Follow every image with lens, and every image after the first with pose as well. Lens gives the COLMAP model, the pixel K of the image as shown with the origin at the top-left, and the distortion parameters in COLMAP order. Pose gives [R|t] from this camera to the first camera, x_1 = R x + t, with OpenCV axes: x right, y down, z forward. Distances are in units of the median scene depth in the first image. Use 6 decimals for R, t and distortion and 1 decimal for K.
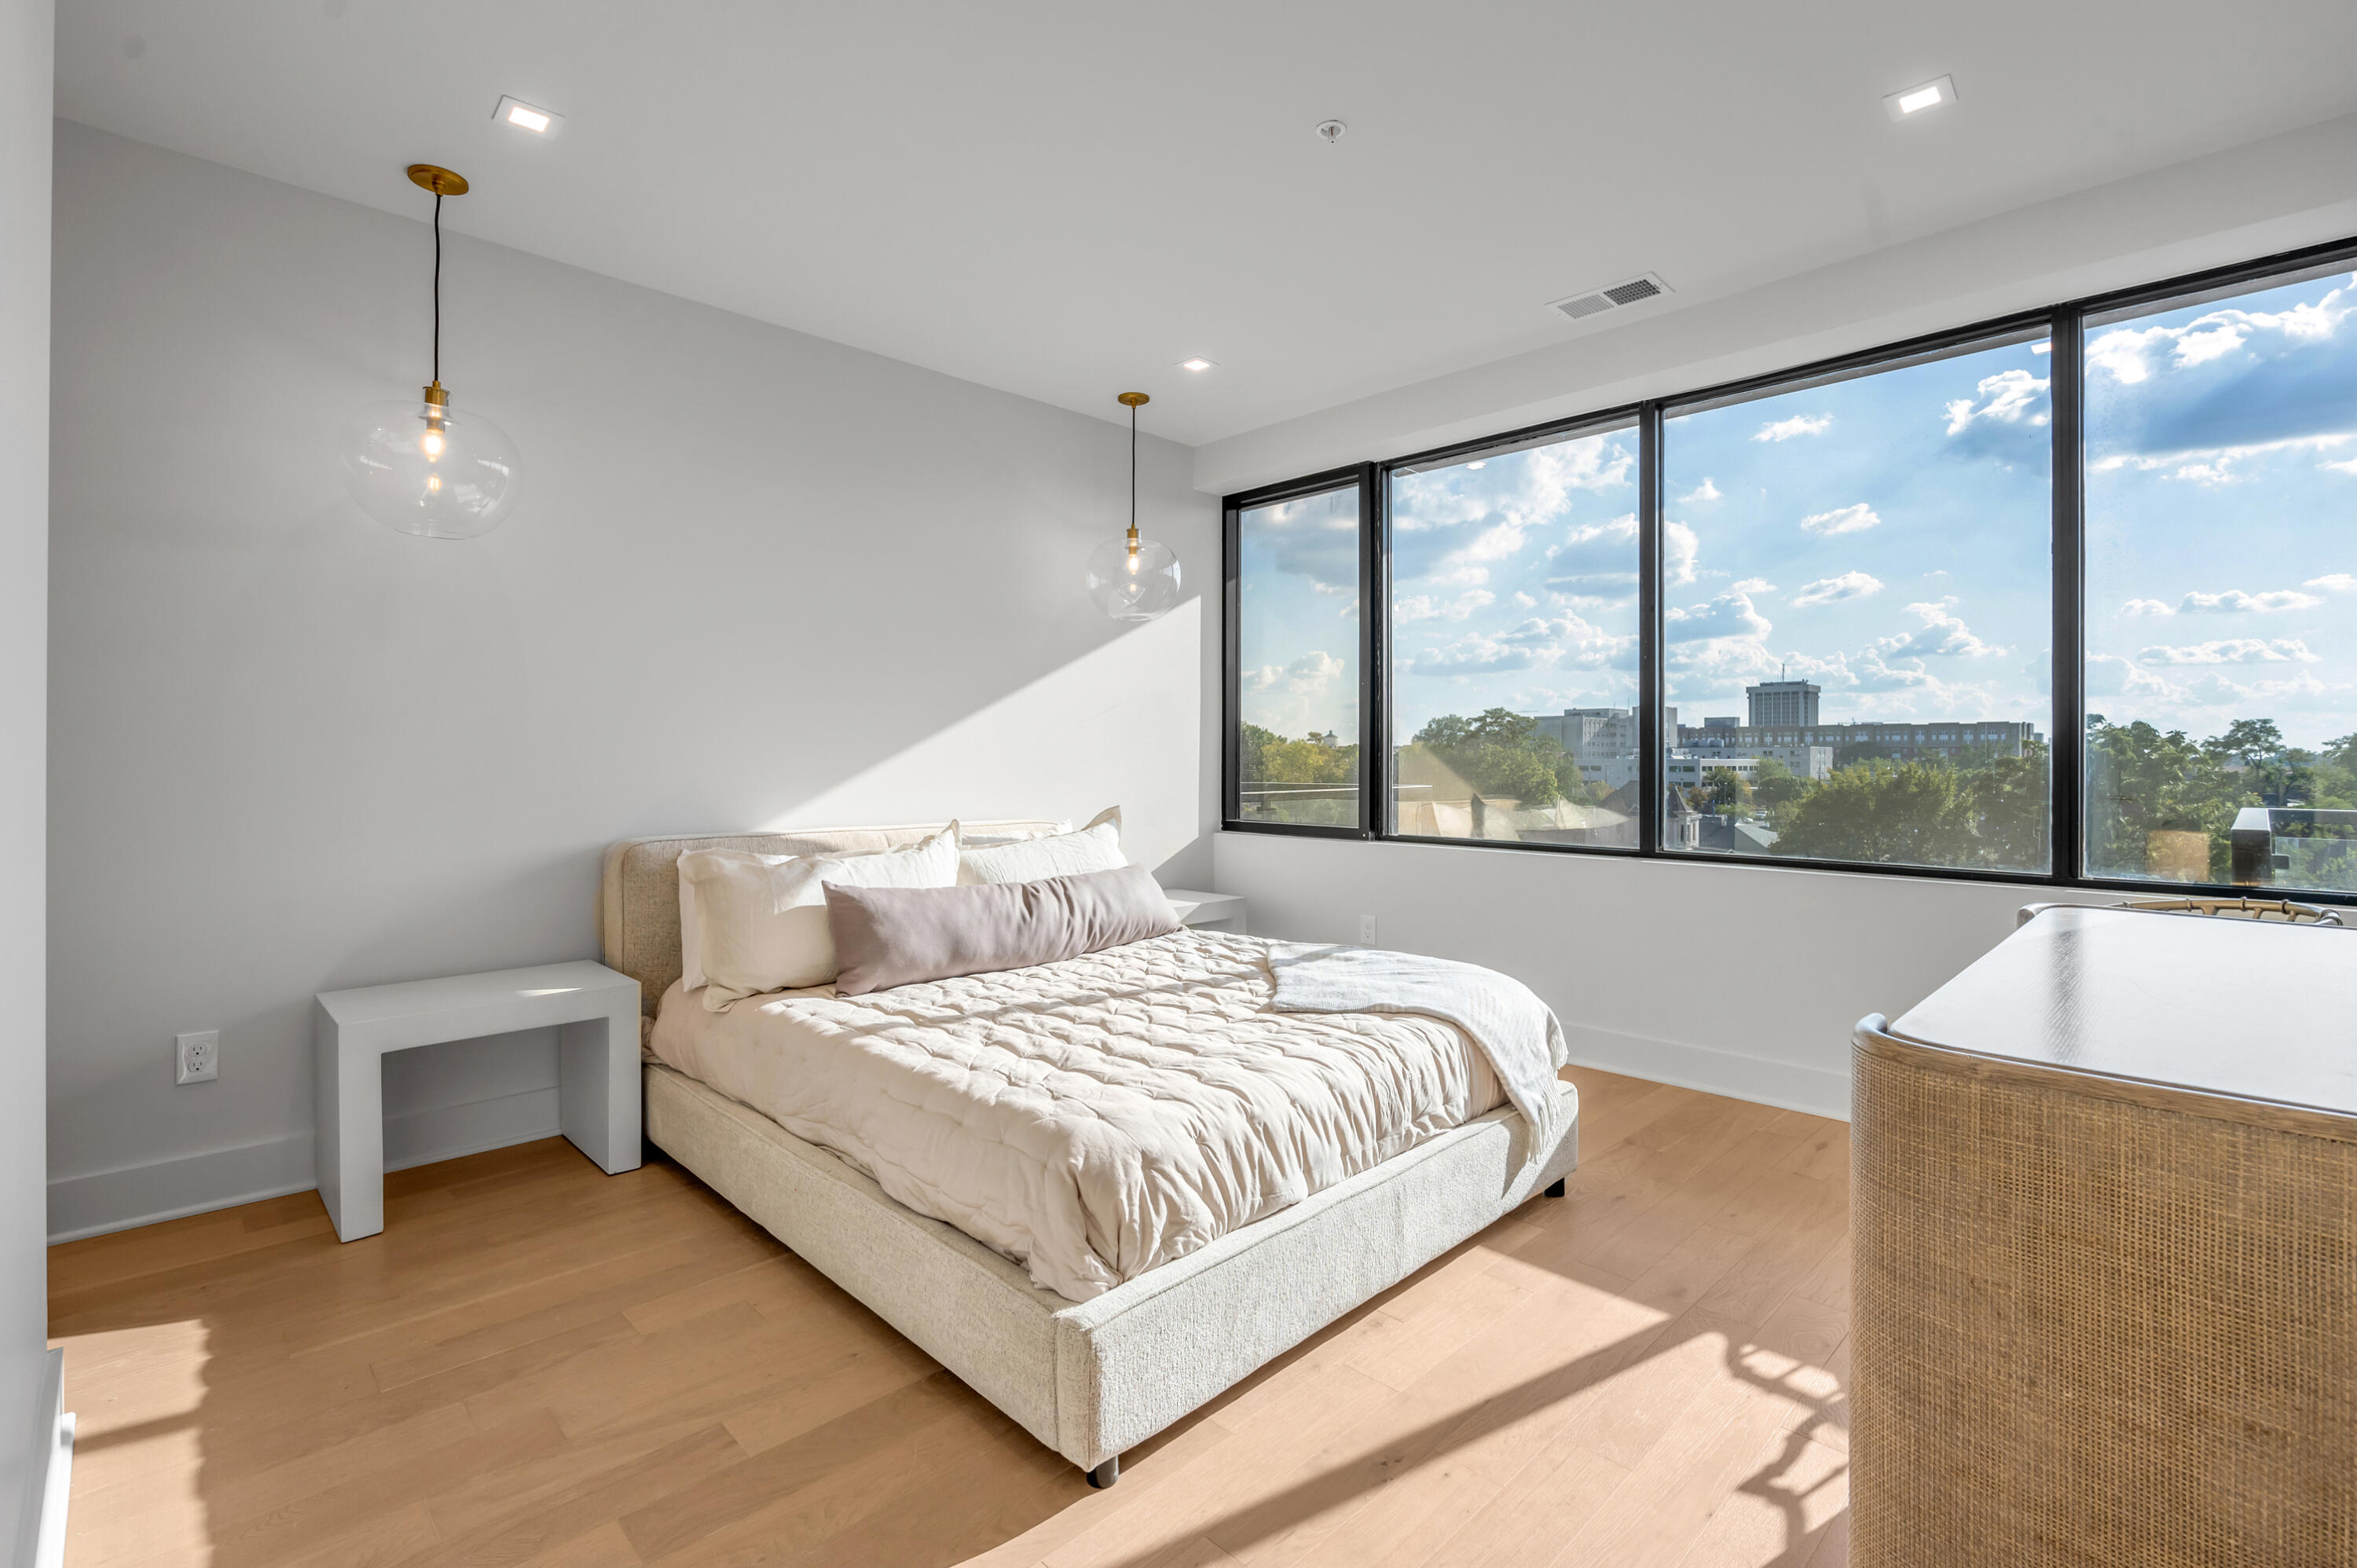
lens RADIAL K [[1055.7, 0, 1168.5], [0, 1055.7, 755.2], [0, 0, 1]] dist [-0.007576, -0.000092]
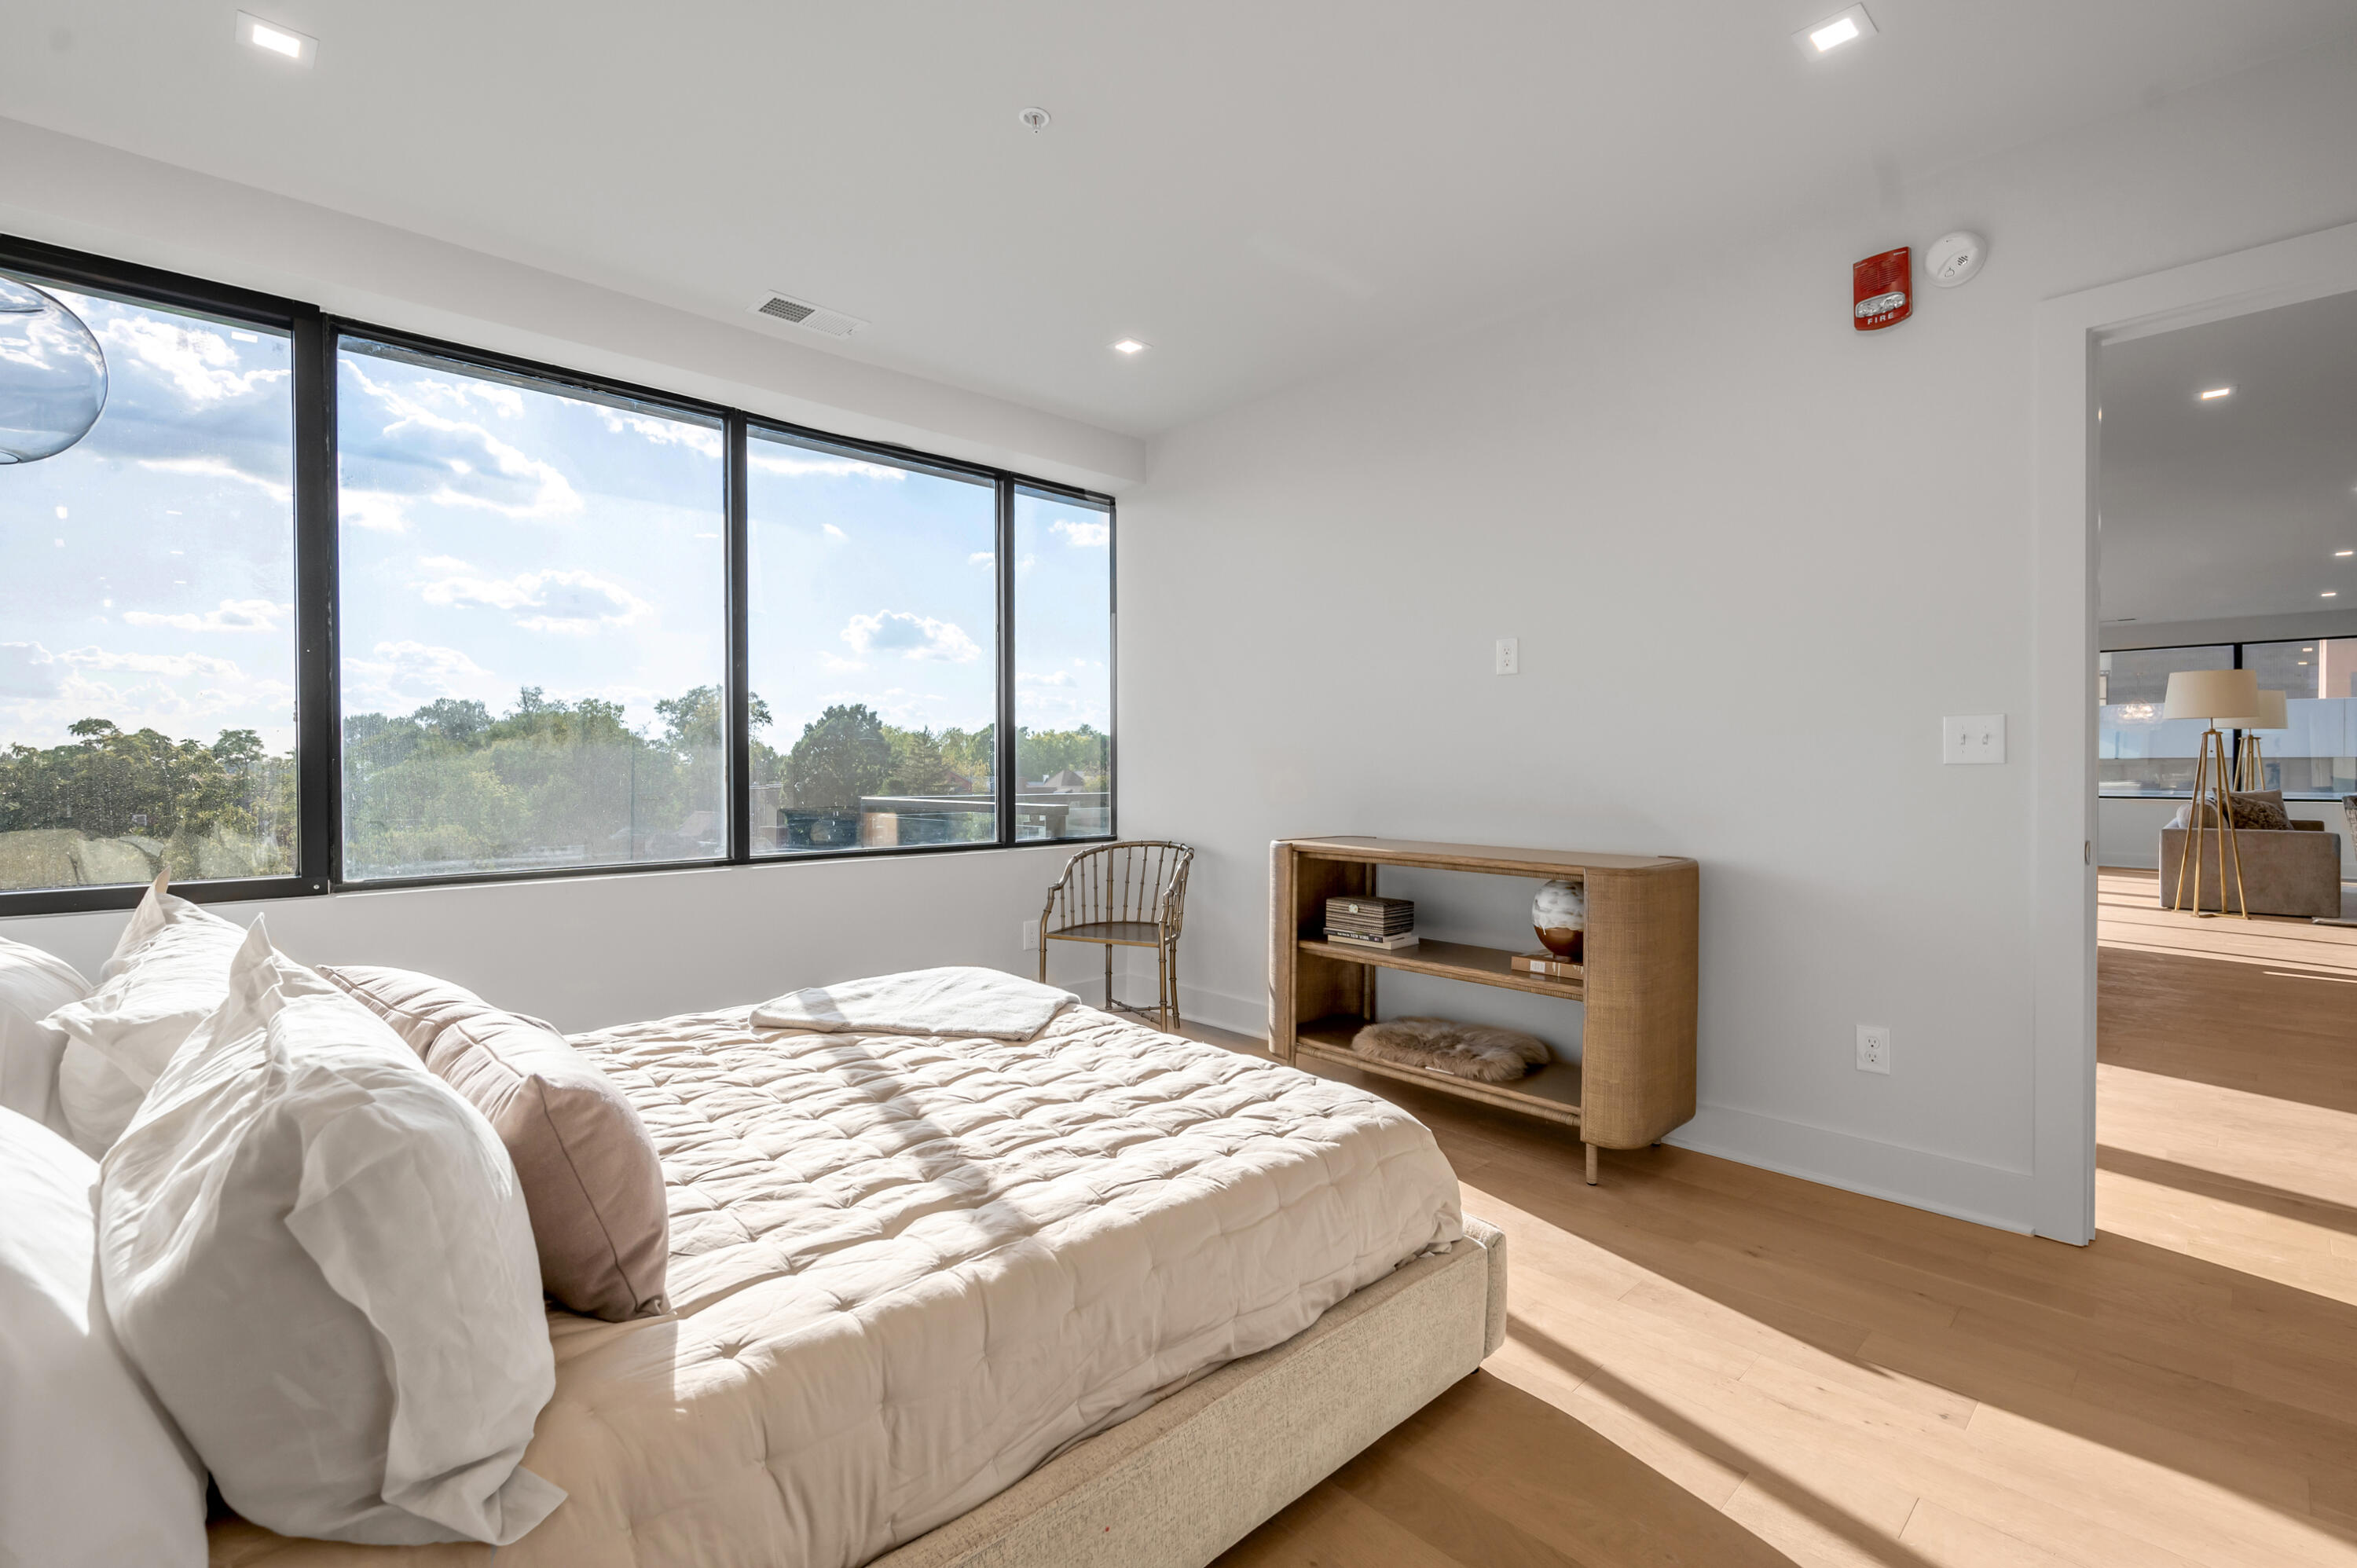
lens RADIAL K [[1067.2, 0, 1176.5], [0, 1067.2, 770.6], [0, 0, 1]] dist [-0.000358, 0.000491]
pose [[0.006150, -0.005727, 0.999965, -0.602026], [-0.001200, 0.999983, 0.005735, -0.000256], [-0.999980, -0.001235, 0.006143, 0.623220]]
